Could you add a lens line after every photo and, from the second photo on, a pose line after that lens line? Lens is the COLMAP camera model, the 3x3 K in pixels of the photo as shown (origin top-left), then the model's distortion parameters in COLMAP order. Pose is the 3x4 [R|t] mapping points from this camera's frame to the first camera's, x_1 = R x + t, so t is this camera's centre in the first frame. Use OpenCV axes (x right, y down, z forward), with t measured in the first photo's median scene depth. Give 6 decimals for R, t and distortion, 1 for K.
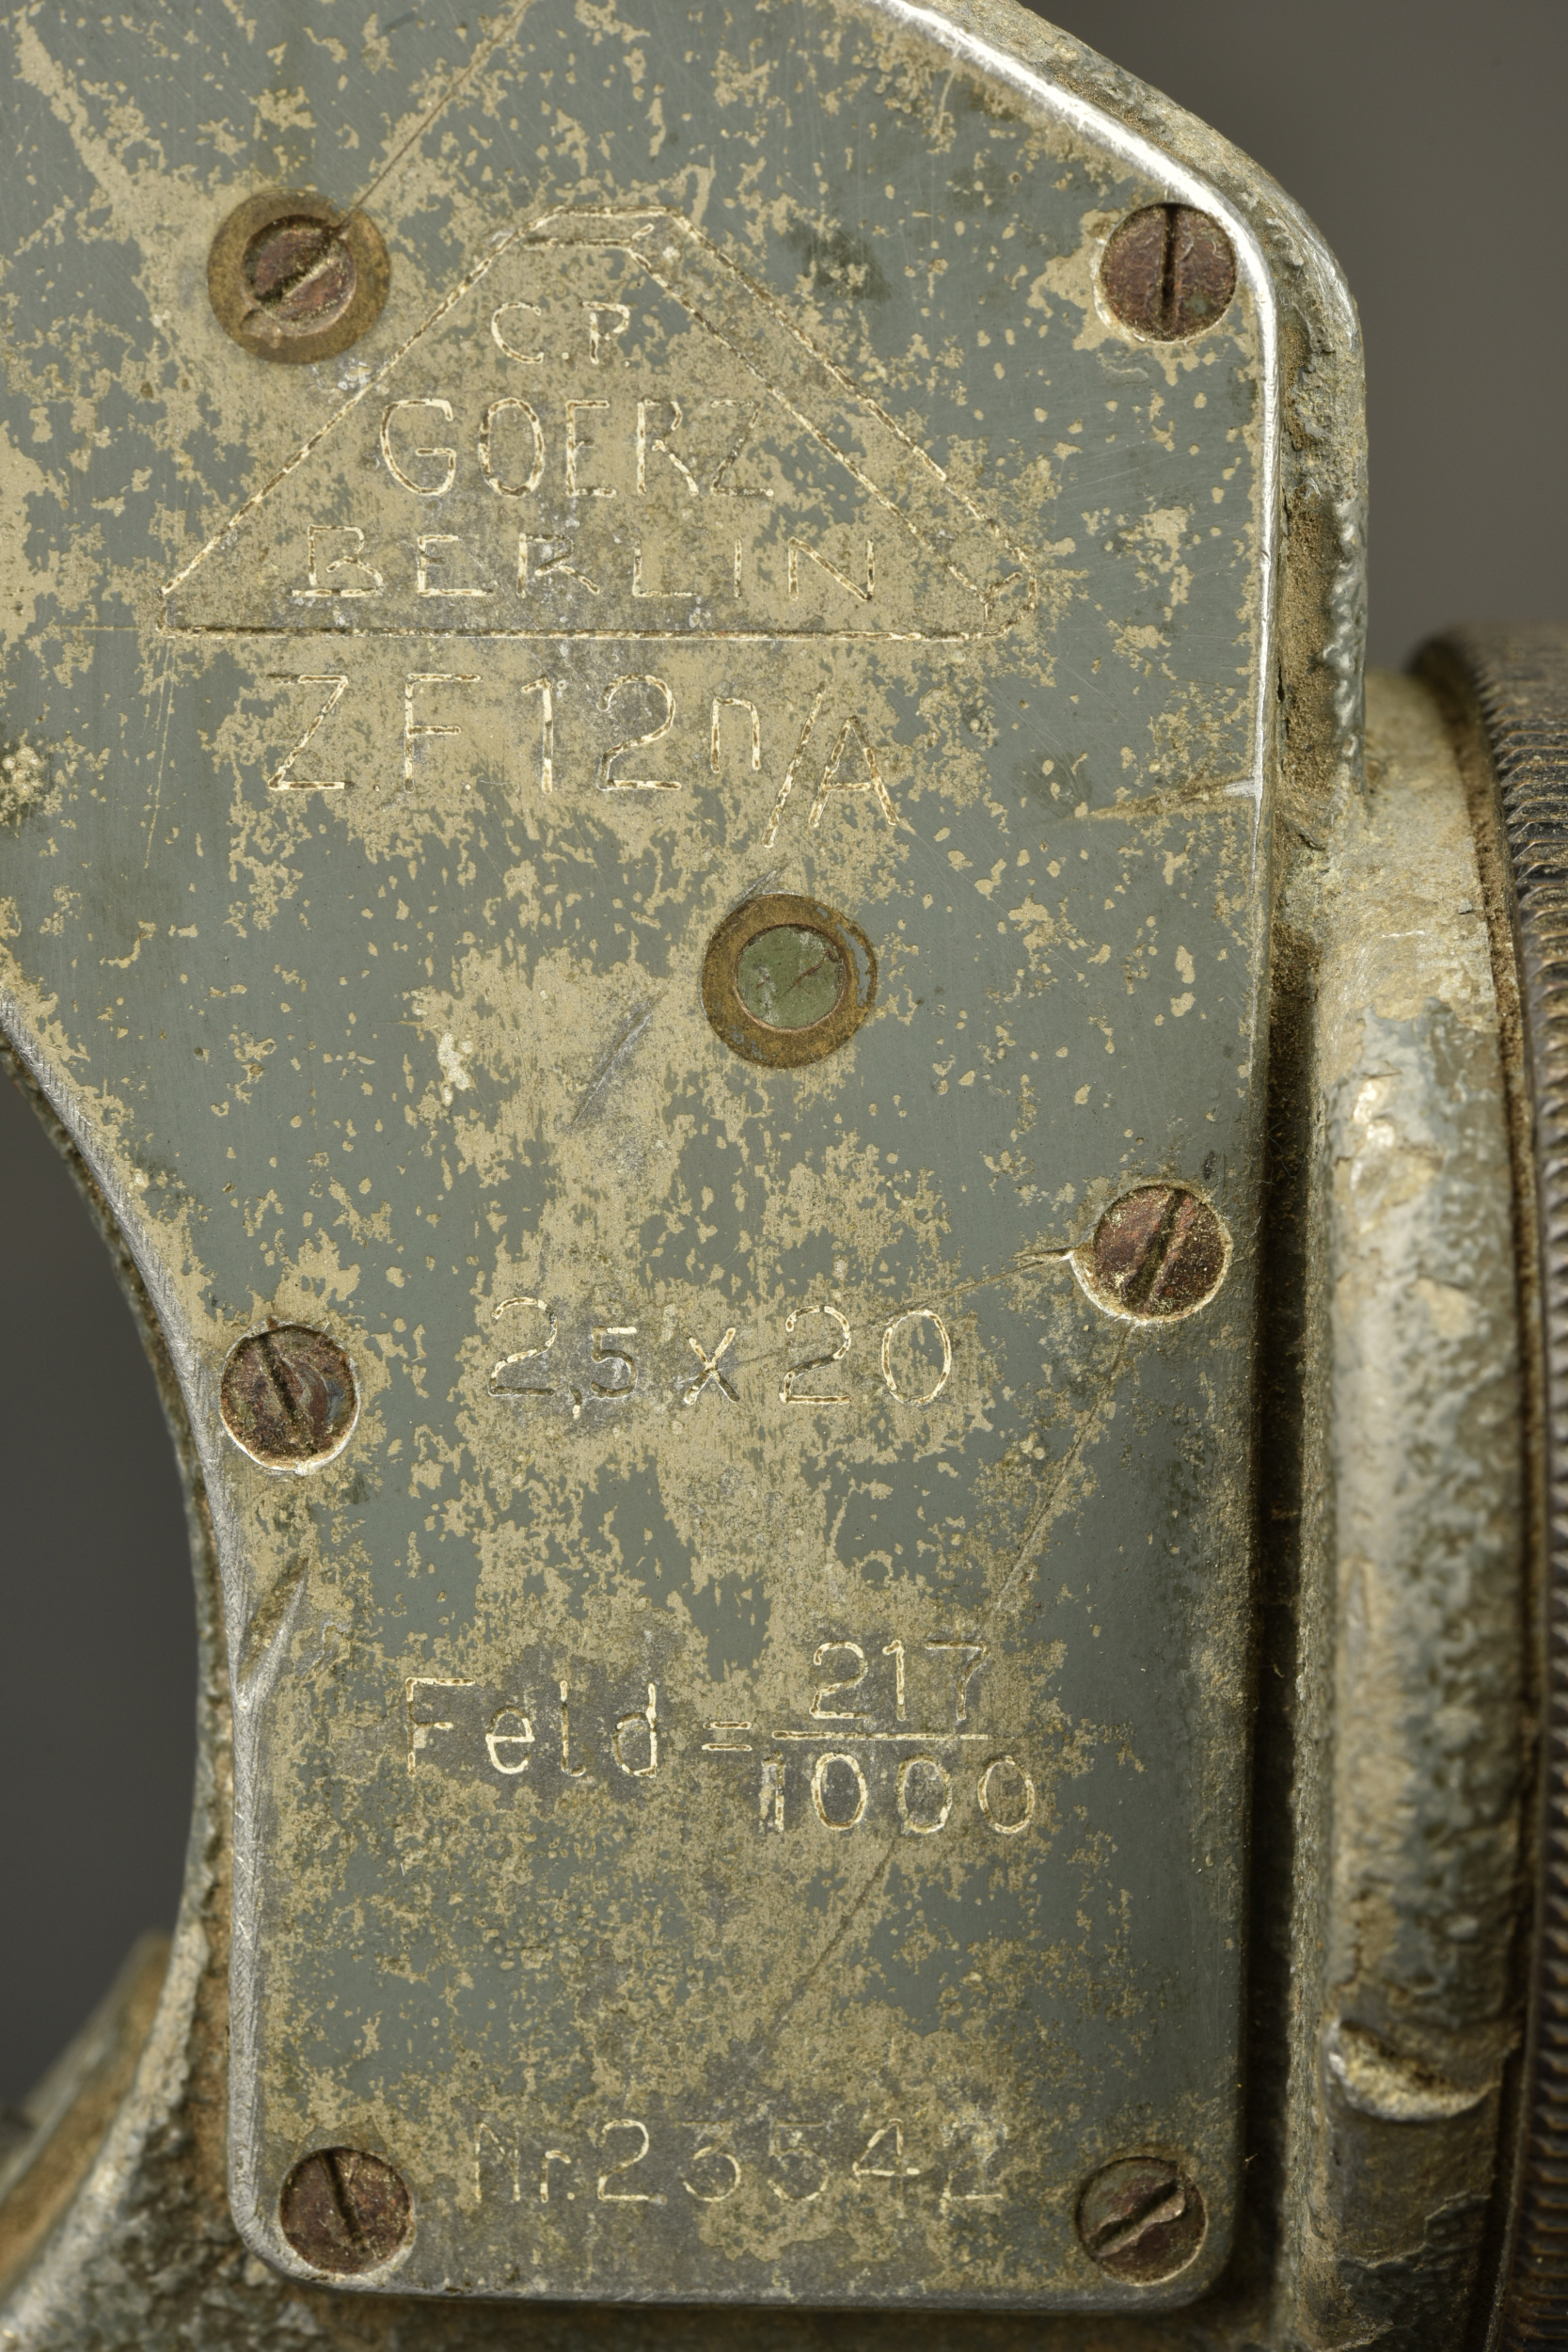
lens RADIAL K [[4448.2, 0, 788.3], [0, 4448.2, 1186.7], [0, 0, 1]] dist [-0.024413, 0.000000]
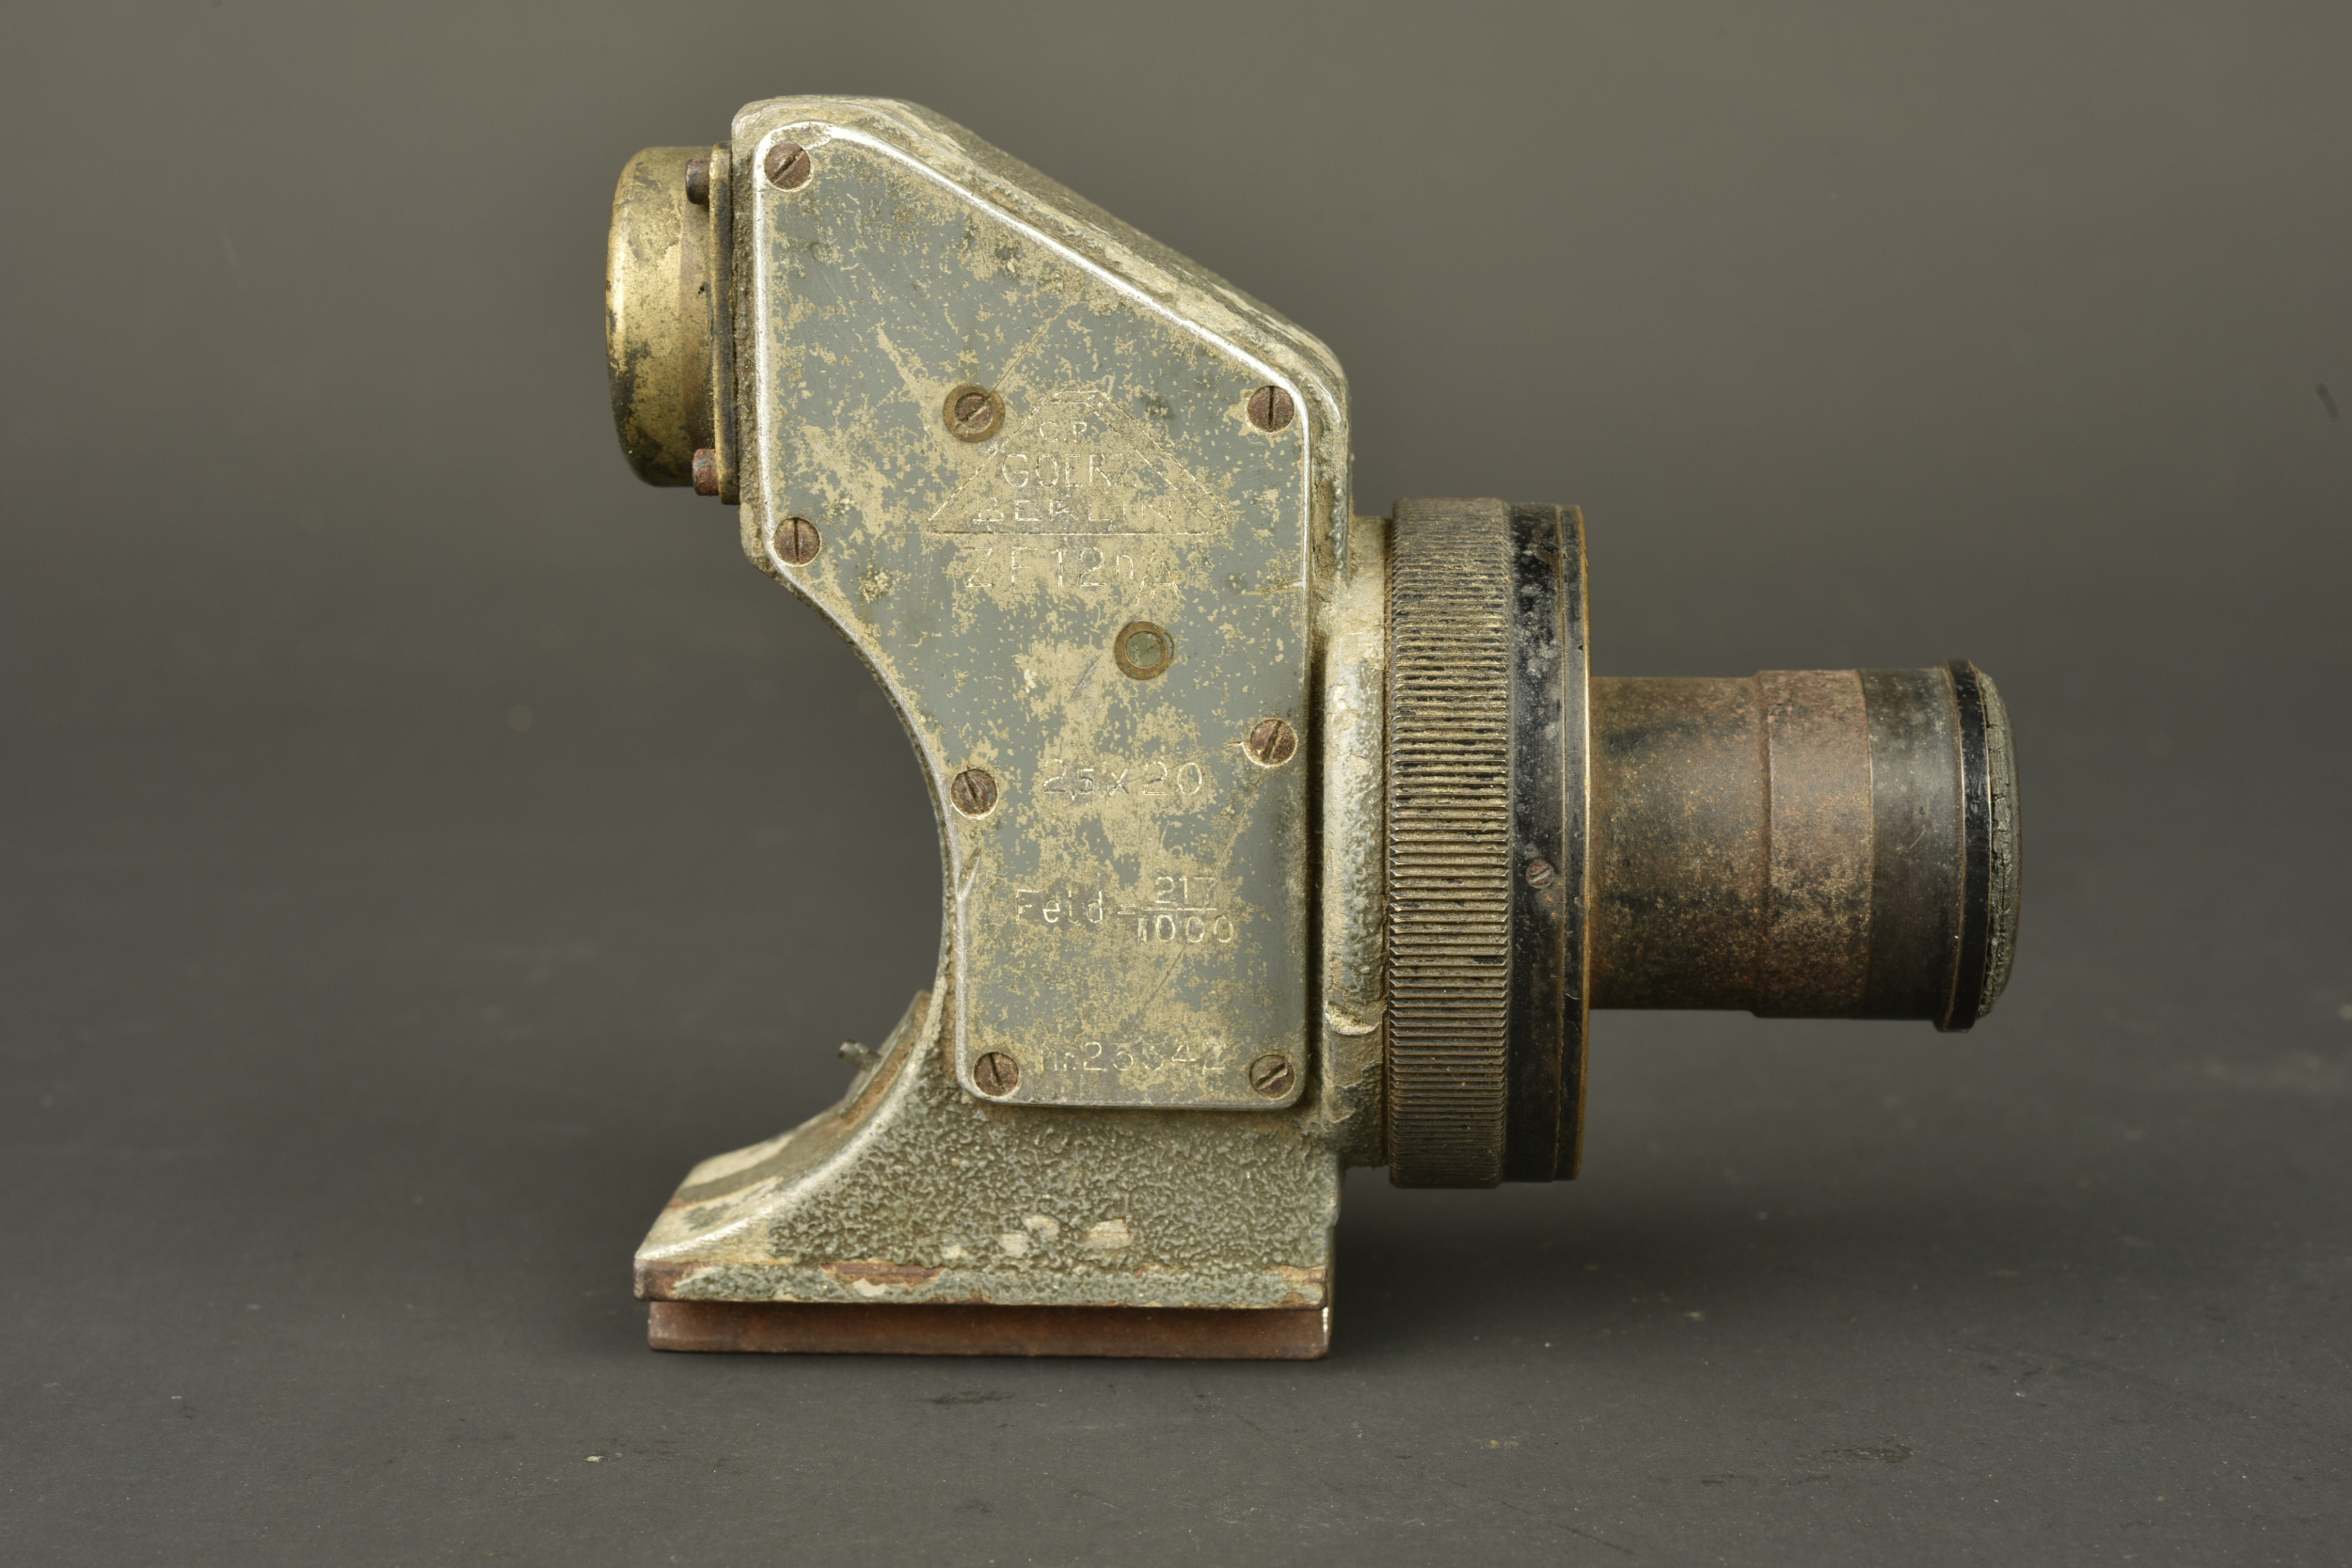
lens RADIAL K [[4448.2, 0, 1173.6], [0, 4448.2, 781.4], [0, 0, 1]] dist [-0.024413, 0.000000]
pose [[0.998639, -0.004340, -0.051966, 0.169991], [0.008127, 0.997307, 0.072885, -0.172492], [0.051510, -0.073208, 0.995986, -1.901659]]
